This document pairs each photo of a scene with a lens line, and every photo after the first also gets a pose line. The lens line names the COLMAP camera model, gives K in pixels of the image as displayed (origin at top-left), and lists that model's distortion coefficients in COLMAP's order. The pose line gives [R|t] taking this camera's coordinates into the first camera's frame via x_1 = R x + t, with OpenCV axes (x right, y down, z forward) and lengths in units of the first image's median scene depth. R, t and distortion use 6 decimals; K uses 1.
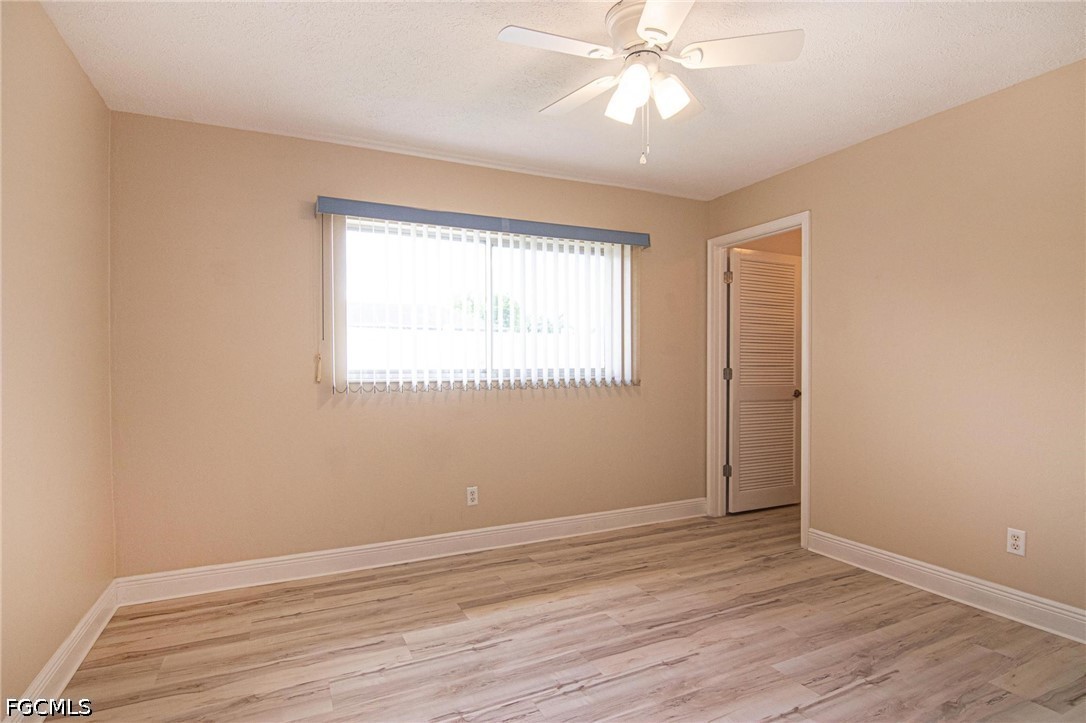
lens RADIAL K [[553.9, 0, 540.9], [0, 553.9, 364.9], [0, 0, 1]] dist [-0.009260, -0.004934]
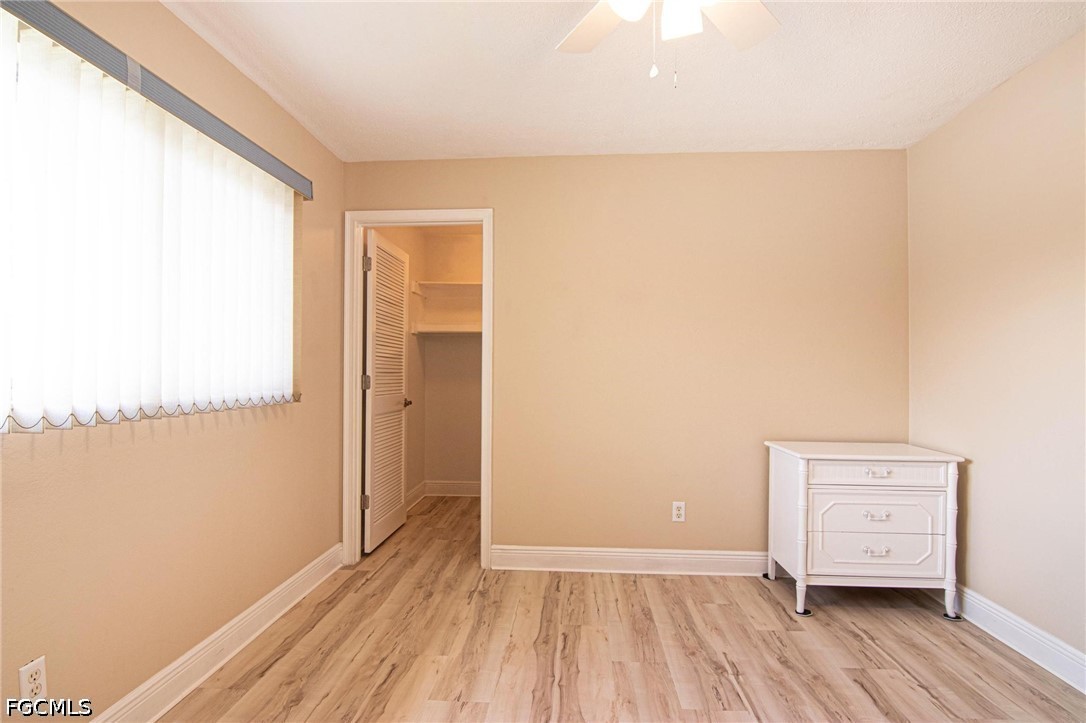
lens RADIAL K [[553.9, 0, 540.5], [0, 553.9, 365.0], [0, 0, 1]] dist [-0.009260, -0.004934]
pose [[0.492981, 0.012408, 0.869952, -0.309087], [-0.004667, 0.999922, -0.011617, -0.001143], [-0.870028, 0.001666, 0.493000, 0.484038]]
